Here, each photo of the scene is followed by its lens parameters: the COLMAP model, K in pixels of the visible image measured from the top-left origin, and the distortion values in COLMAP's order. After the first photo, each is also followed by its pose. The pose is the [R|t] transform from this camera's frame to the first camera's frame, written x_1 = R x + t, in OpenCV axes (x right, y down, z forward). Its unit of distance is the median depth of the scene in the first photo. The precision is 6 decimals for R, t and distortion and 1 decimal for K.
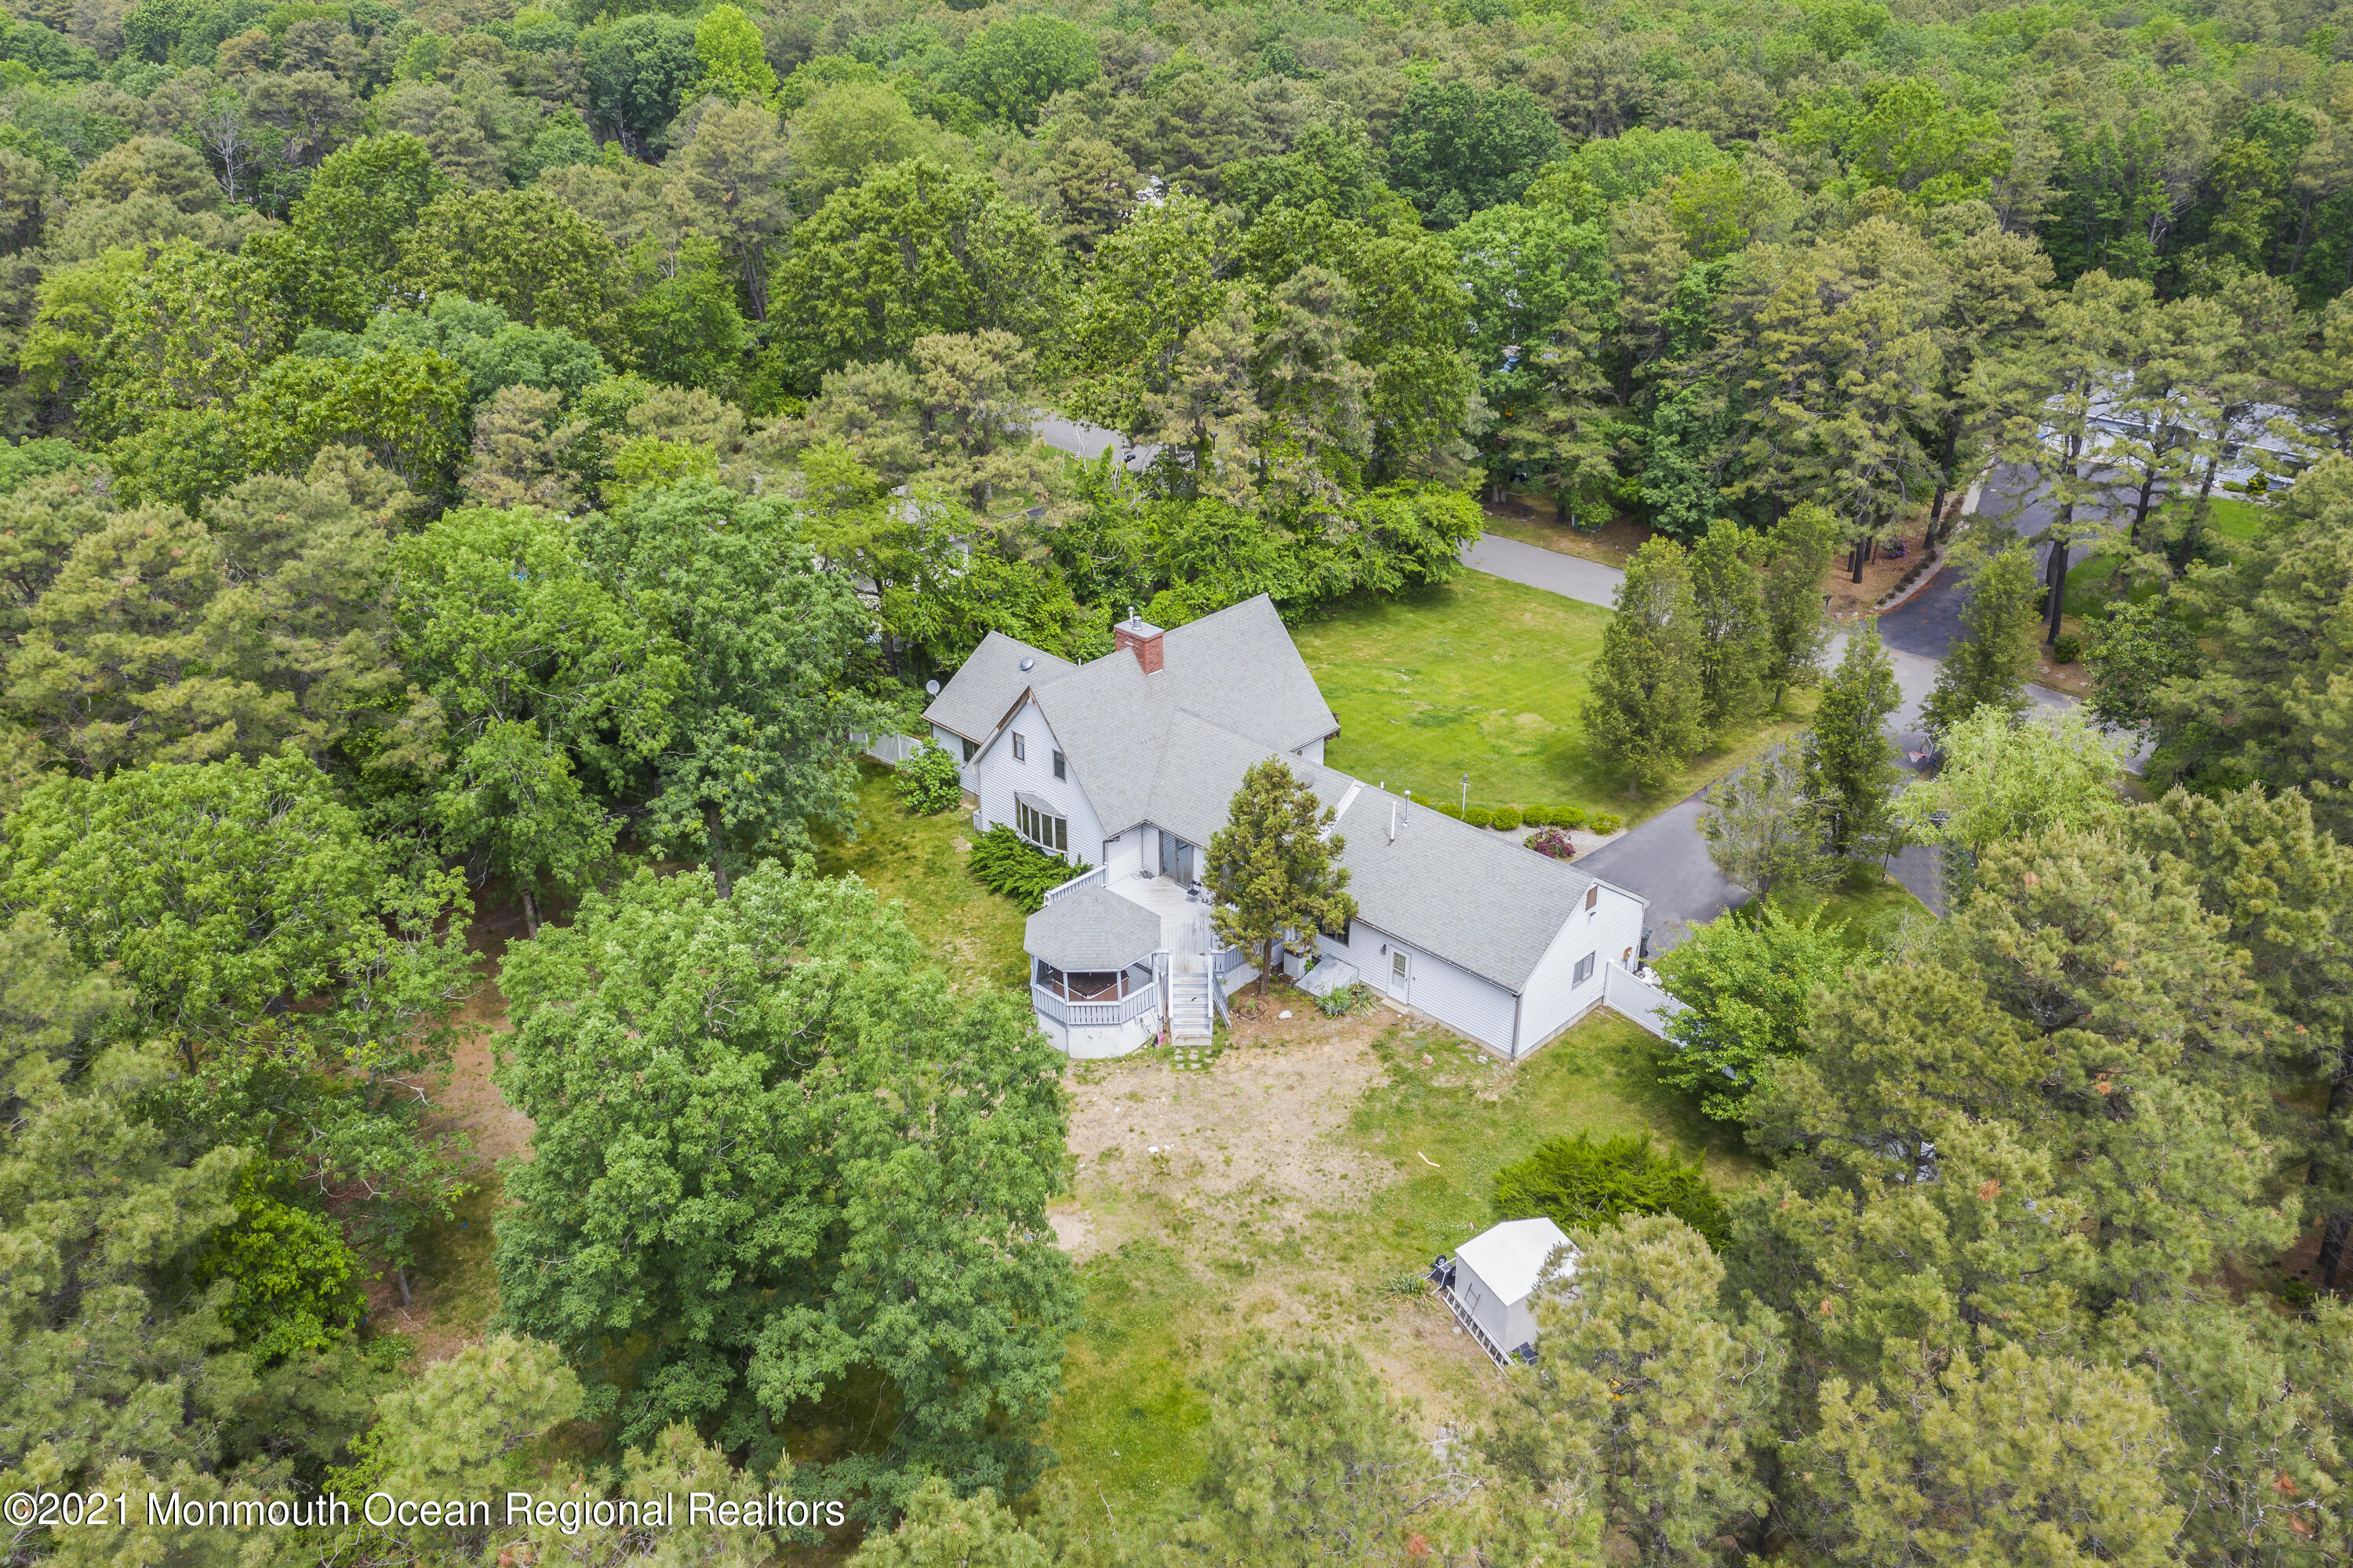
lens RADIAL K [[1878.9, 0, 1165.5], [0, 1878.9, 786.2], [0, 0, 1]] dist [-0.002532, 0.002037]
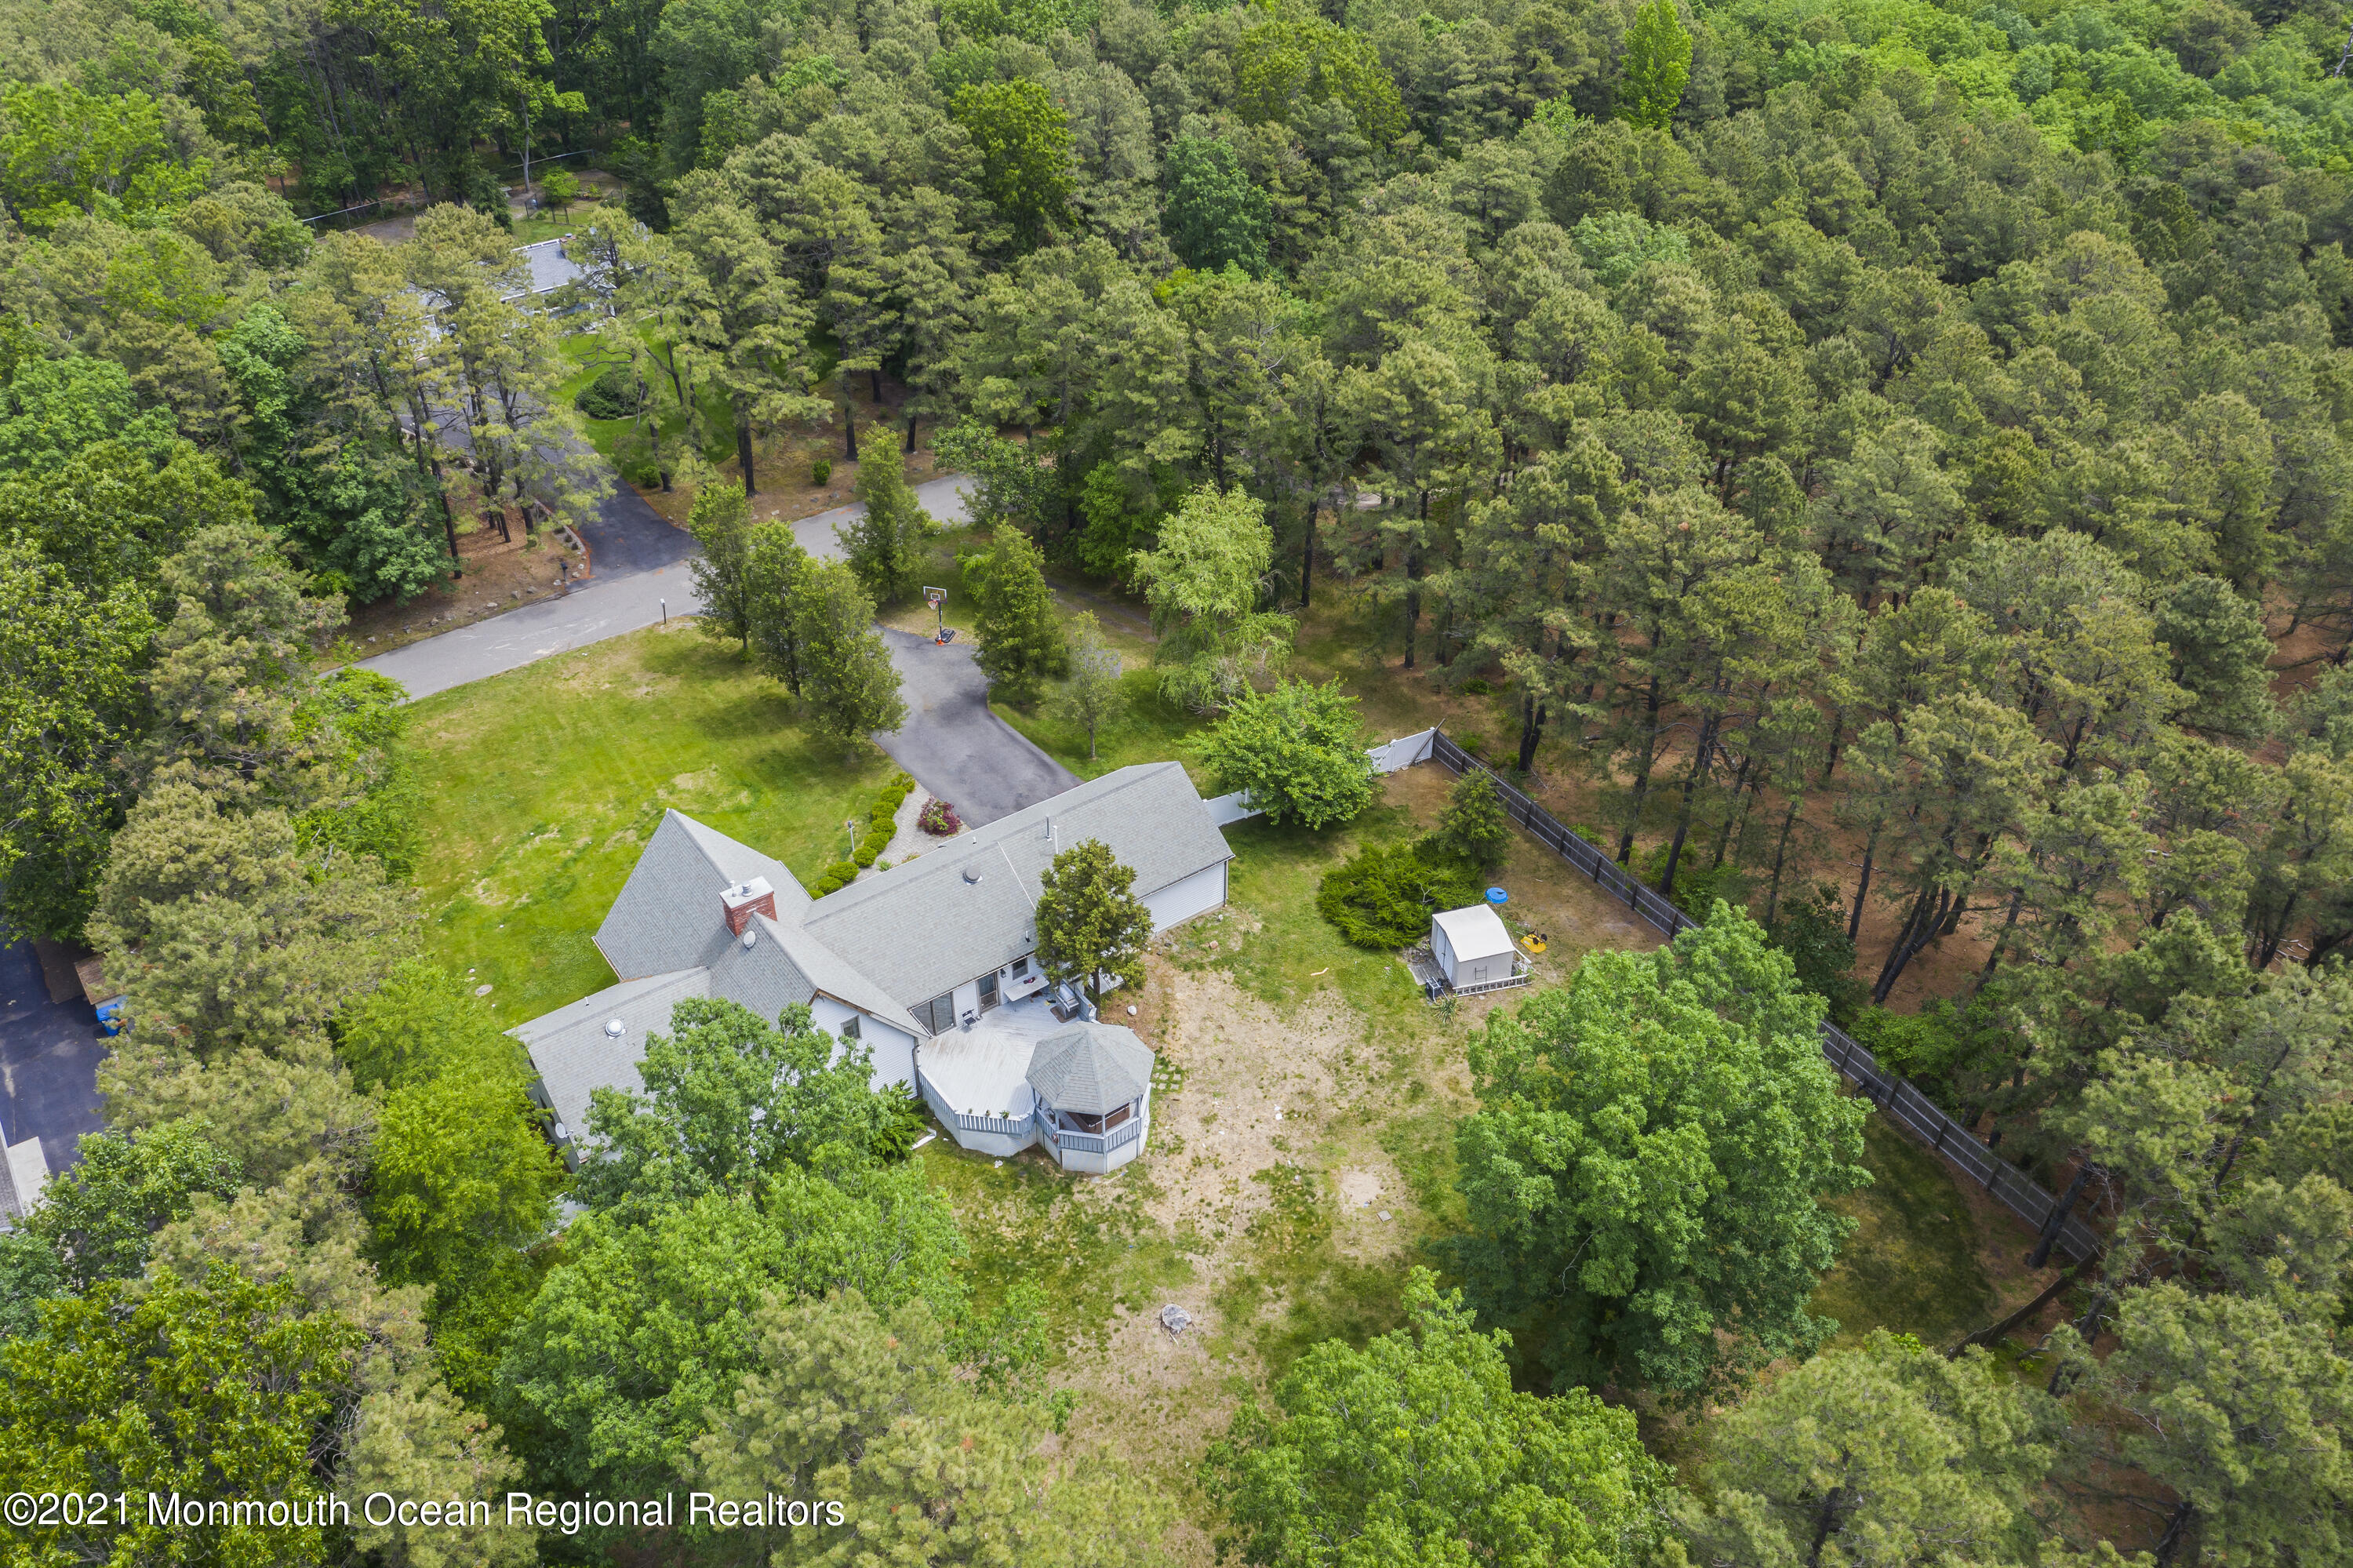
lens RADIAL K [[1878.9, 0, 1165.5], [0, 1878.9, 786.2], [0, 0, 1]] dist [-0.002532, 0.002037]
pose [[0.182039, -0.588100, 0.788036, -0.539643], [0.451144, 0.762048, 0.464490, -0.365070], [-0.873688, 0.270962, 0.404040, 0.309722]]
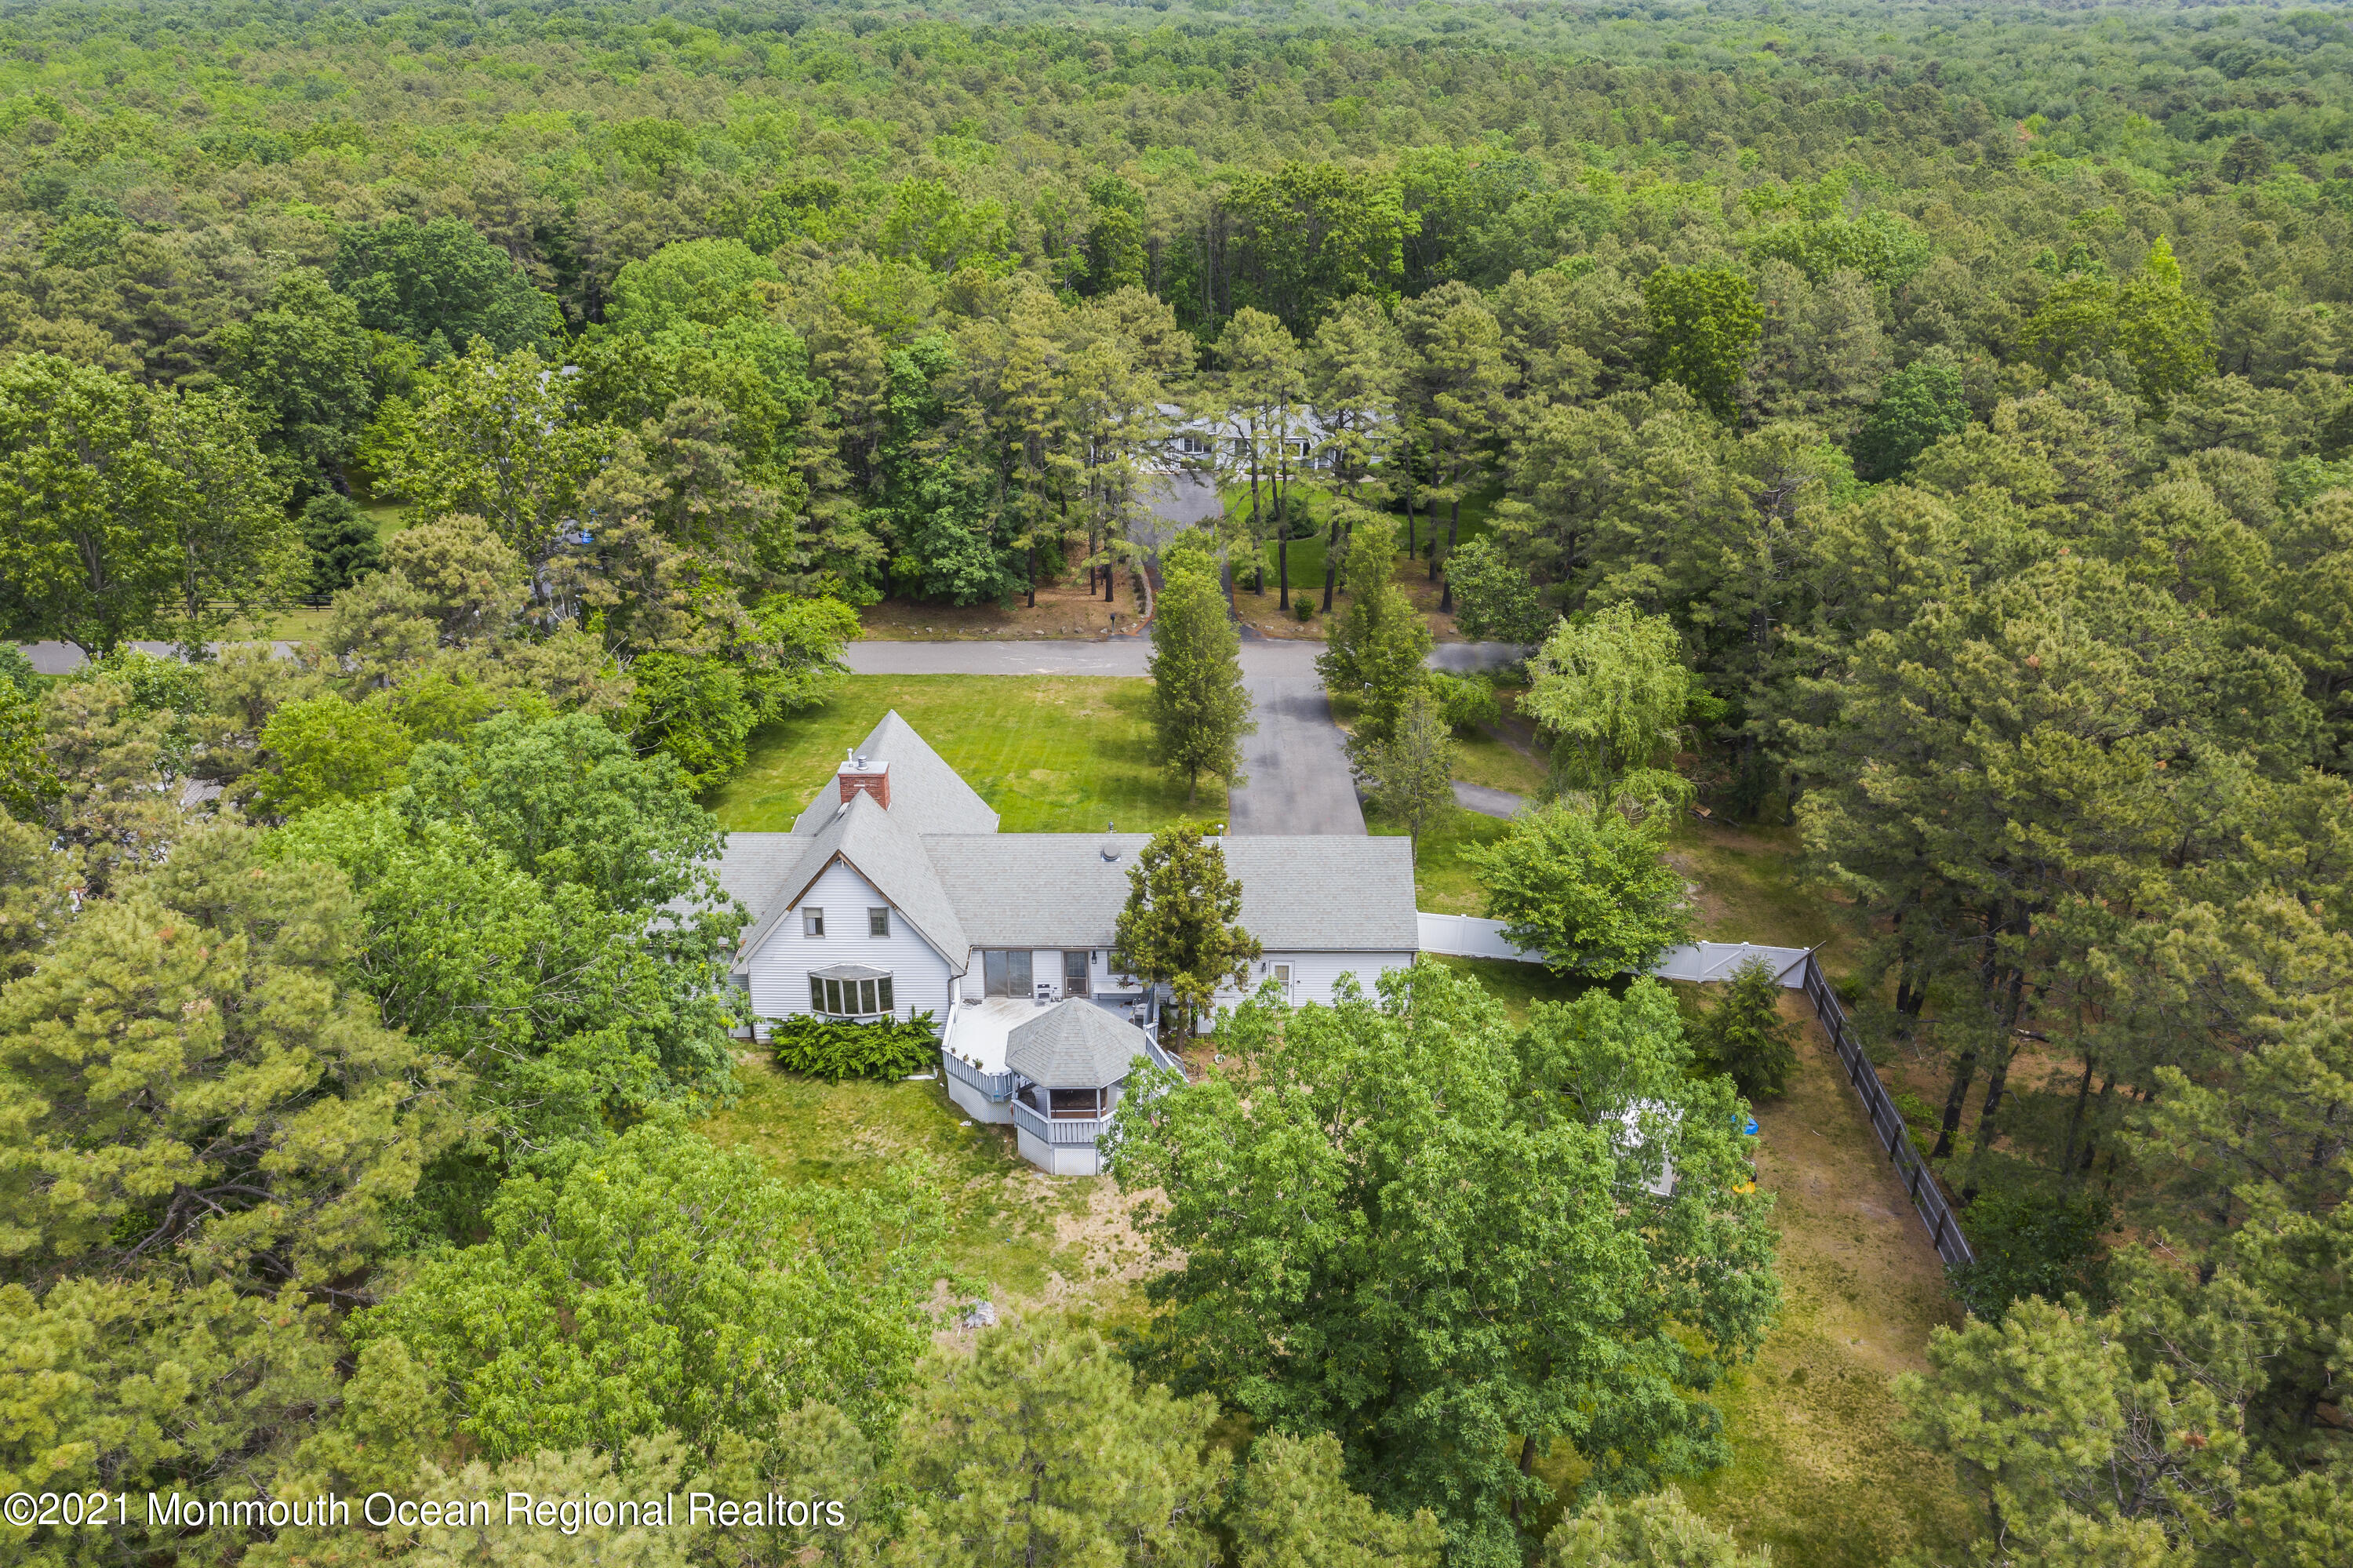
lens RADIAL K [[1878.9, 0, 1165.5], [0, 1878.9, 786.2], [0, 0, 1]] dist [-0.002532, 0.002037]
pose [[0.726667, -0.275606, 0.629282, -0.387851], [0.310975, 0.948742, 0.056420, -0.062146], [-0.612576, 0.154693, 0.775126, 0.127270]]
